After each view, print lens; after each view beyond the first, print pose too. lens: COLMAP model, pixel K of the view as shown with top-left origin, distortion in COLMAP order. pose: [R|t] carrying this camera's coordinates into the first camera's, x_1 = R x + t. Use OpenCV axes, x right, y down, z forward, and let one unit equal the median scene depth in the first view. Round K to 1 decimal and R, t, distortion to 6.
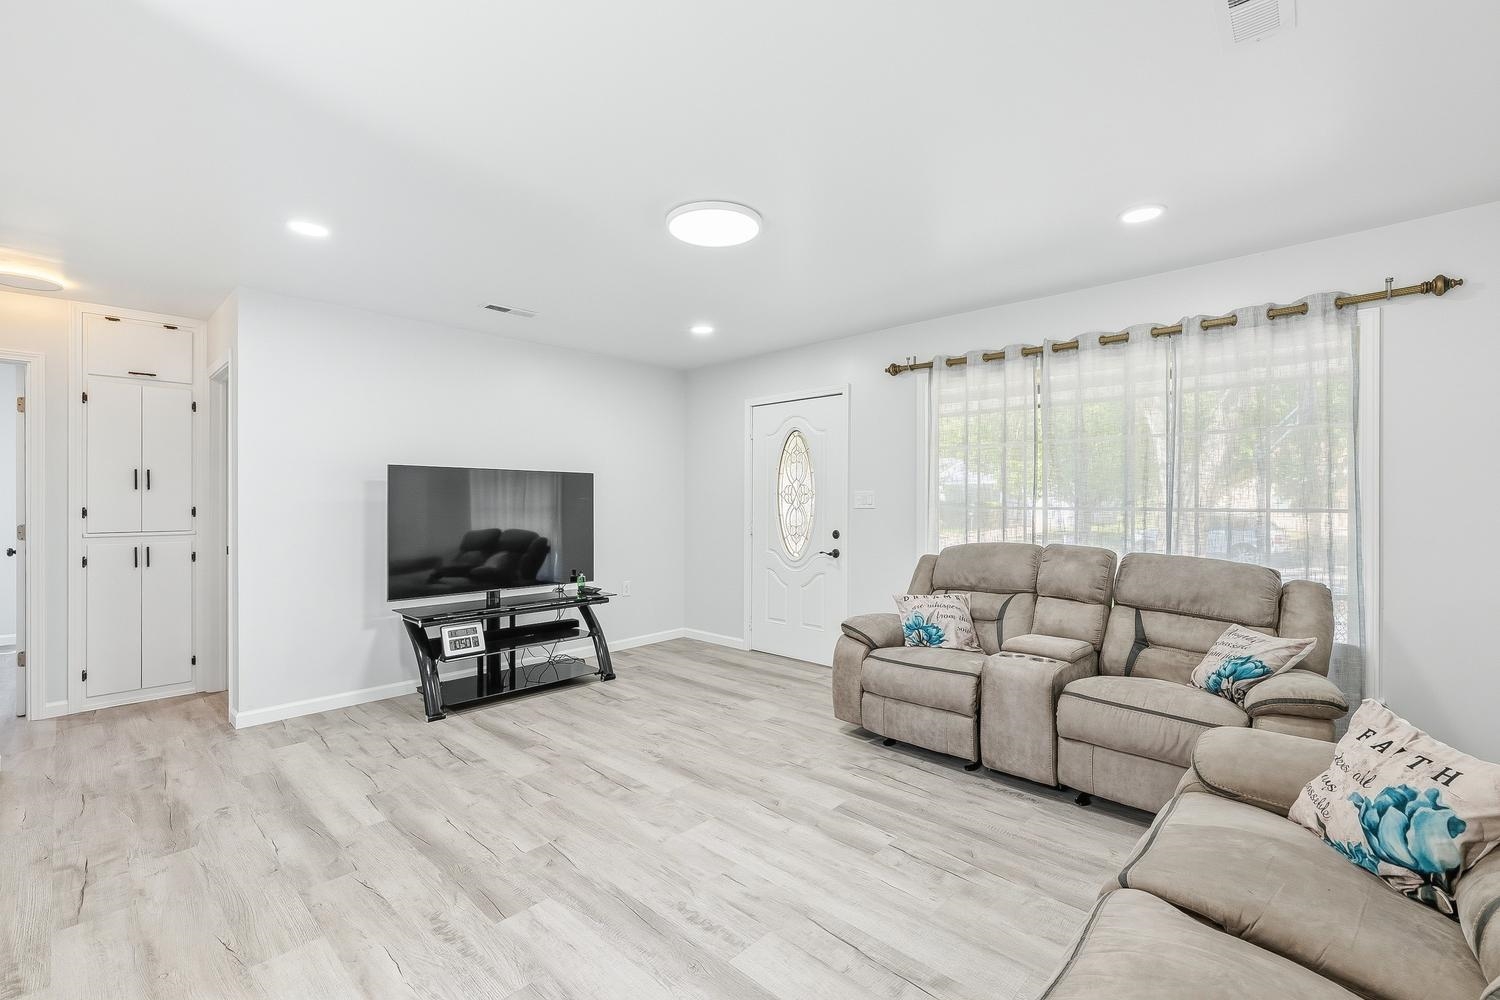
lens RADIAL K [[630.0, 0, 755.2], [0, 630.0, 498.7], [0, 0, 1]] dist [-0.004242, -0.000058]
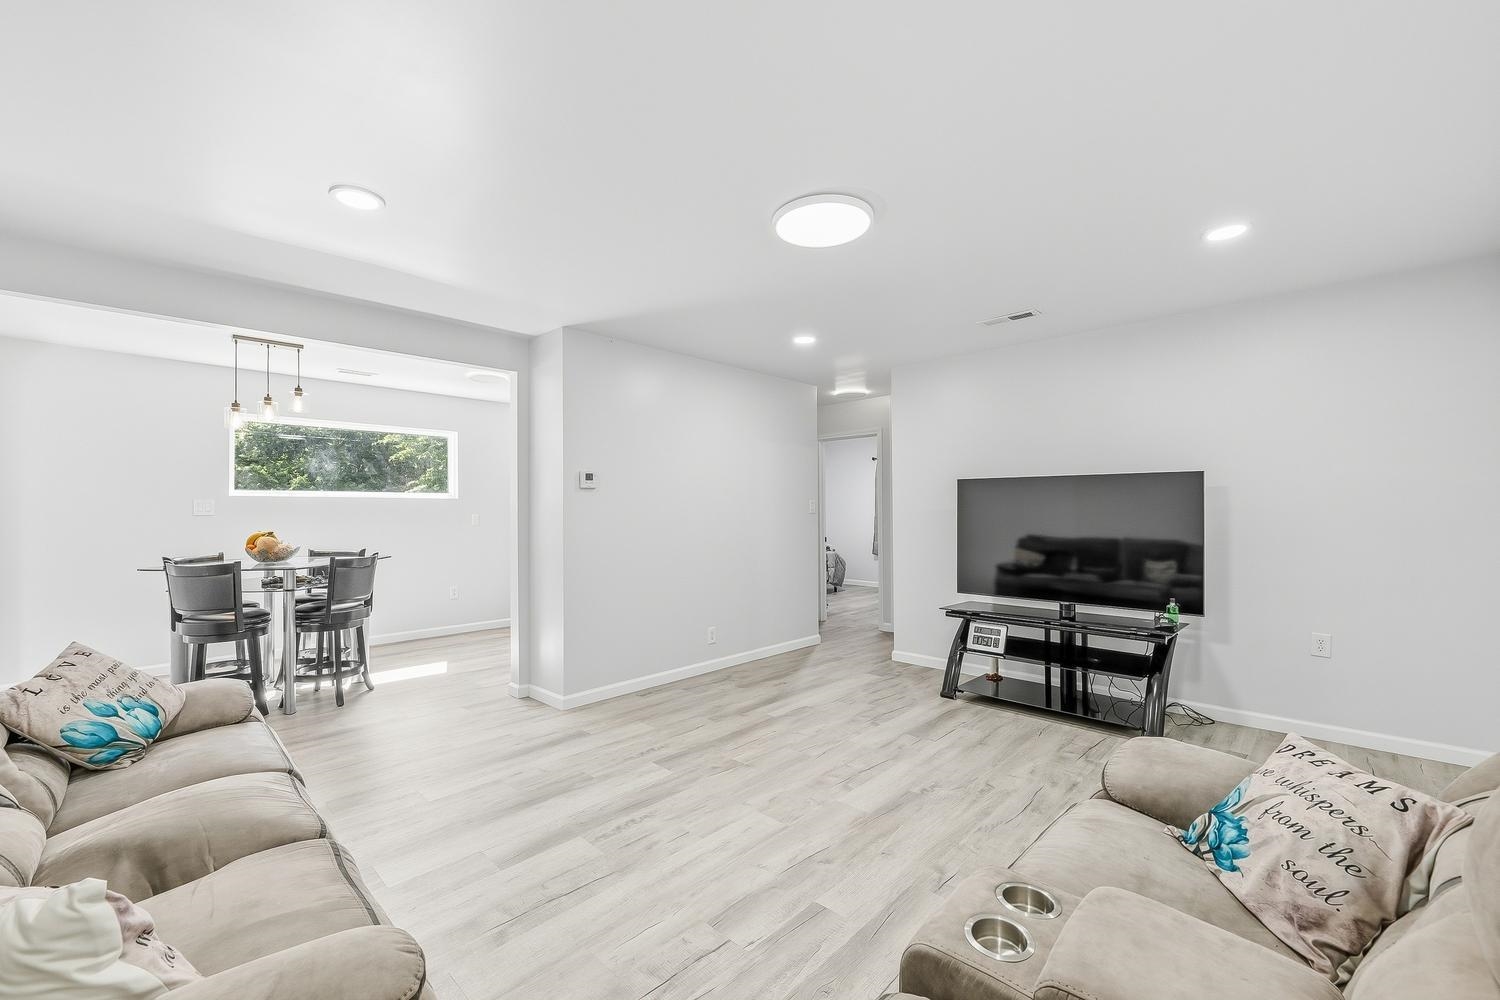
lens RADIAL K [[606.3, 0, 754.8], [0, 606.3, 508.3], [0, 0, 1]] dist [-0.000749, -0.000519]
pose [[0.001404, -0.004094, -0.999991, 0.731452], [0.008875, 0.999952, -0.004082, 0.004163], [0.999960, -0.008870, 0.001440, 0.771604]]
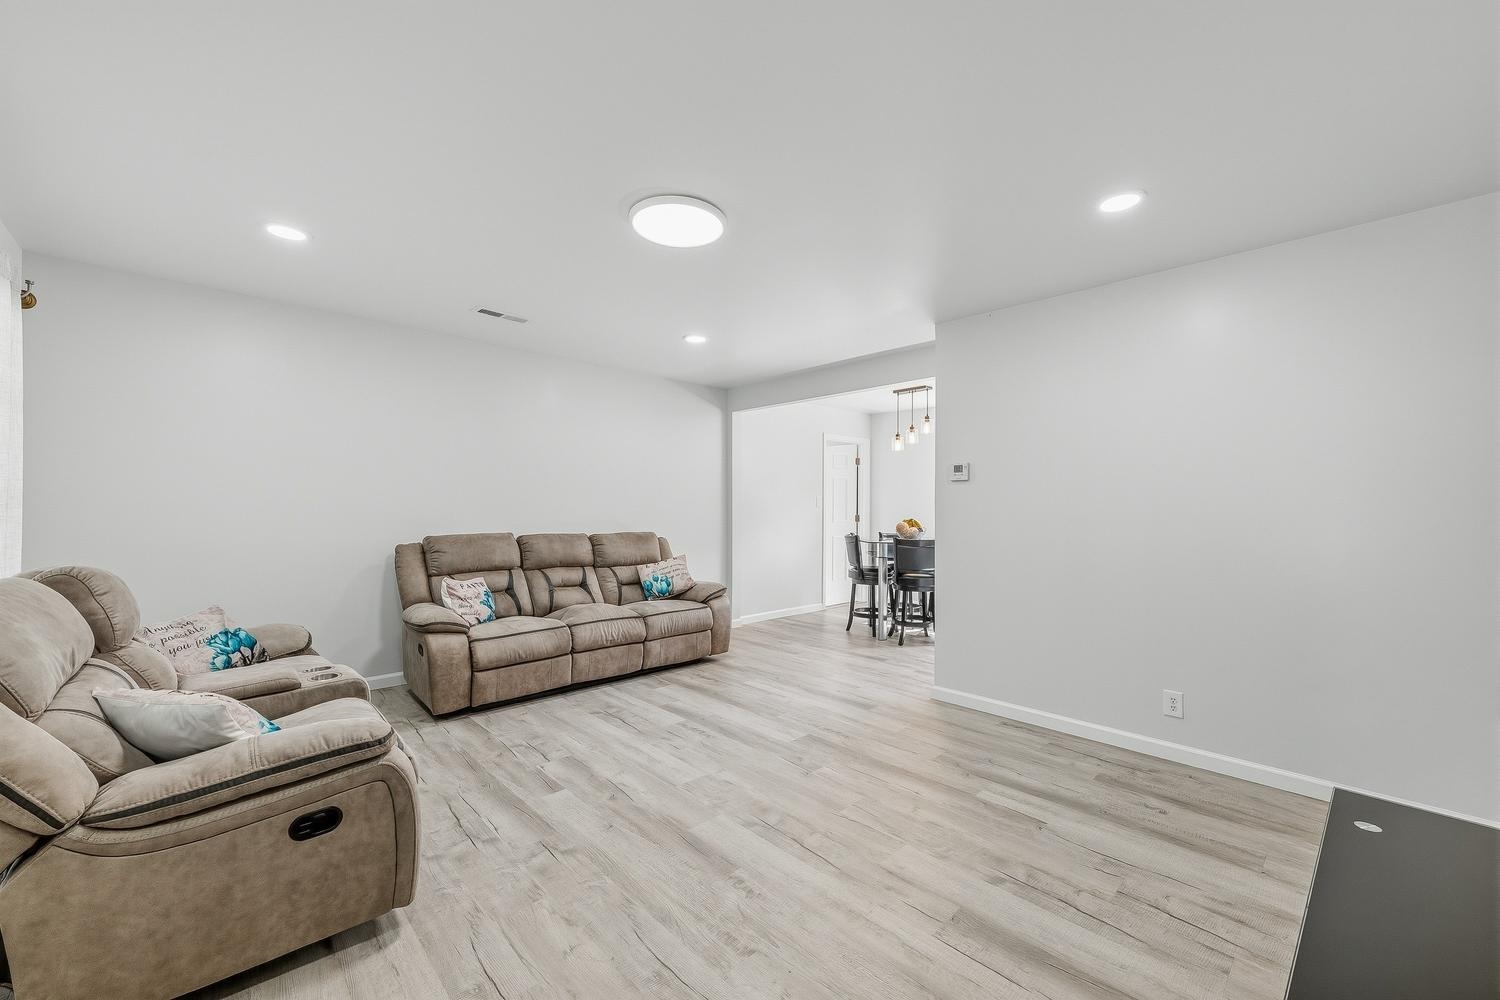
lens RADIAL K [[606.3, 0, 761.0], [0, 606.3, 508.2], [0, 0, 1]] dist [-0.000749, -0.000519]
pose [[-0.998851, -0.006845, 0.047442, -0.212293], [-0.007011, 0.999970, -0.003343, 0.016117], [-0.047417, -0.003672, -0.998868, 1.672910]]
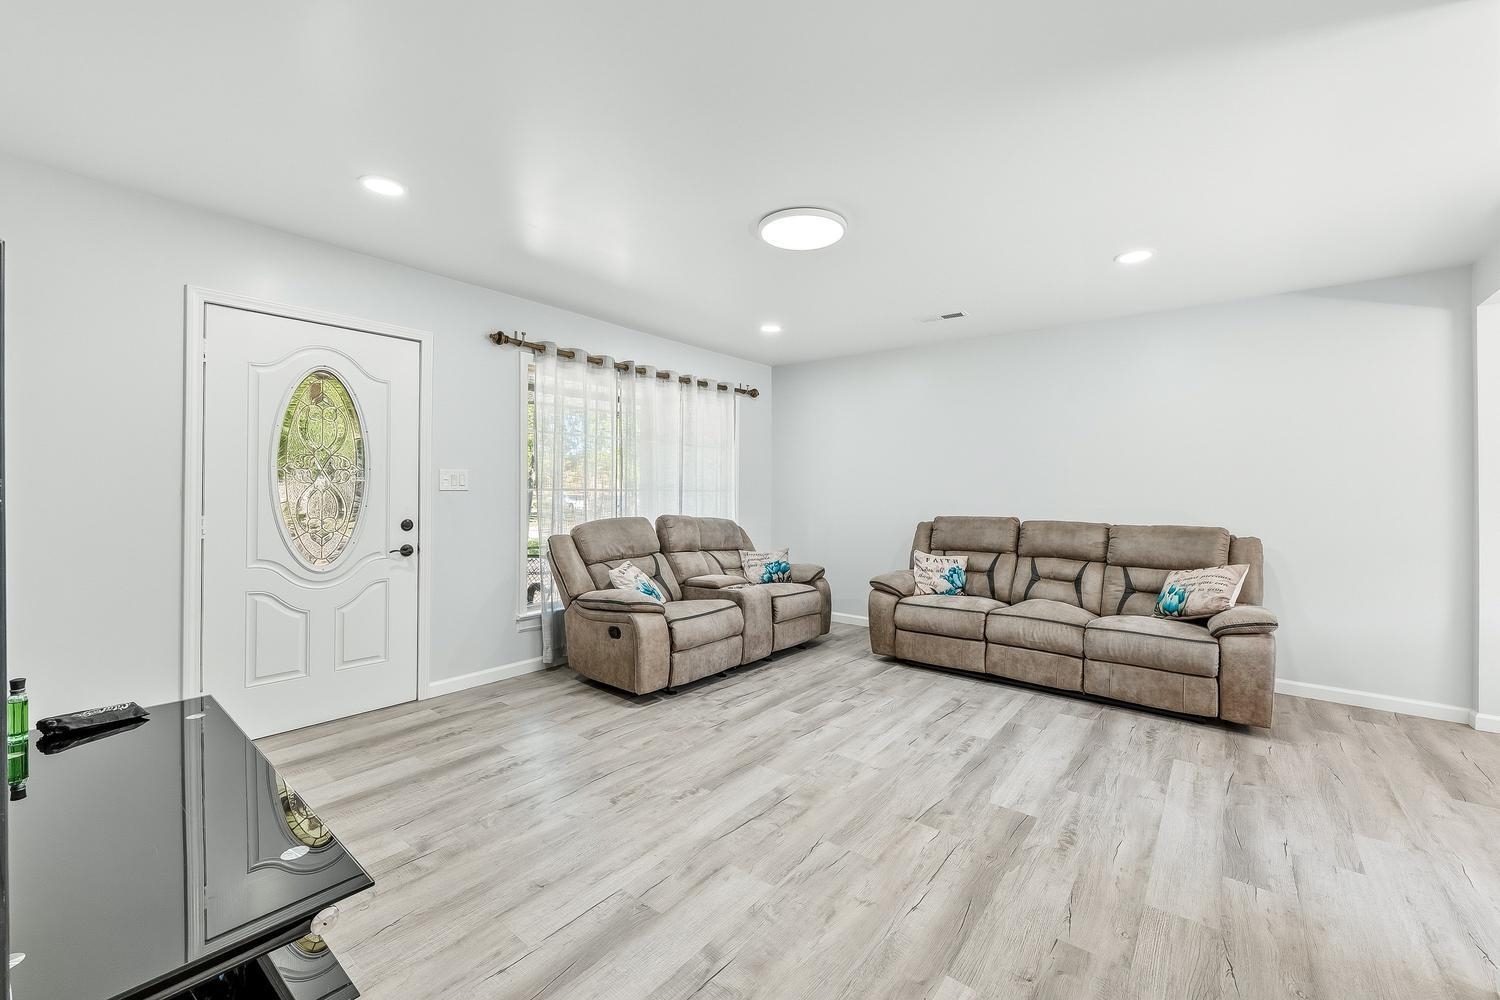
lens RADIAL K [[606.3, 0, 725.5], [0, 606.3, 494.6], [0, 0, 1]] dist [-0.000749, -0.000519]
pose [[-0.045495, -0.006816, 0.998941, -0.960204], [-0.011102, 0.999918, 0.006317, 0.017516], [-0.998903, -0.010803, -0.045567, 1.016684]]
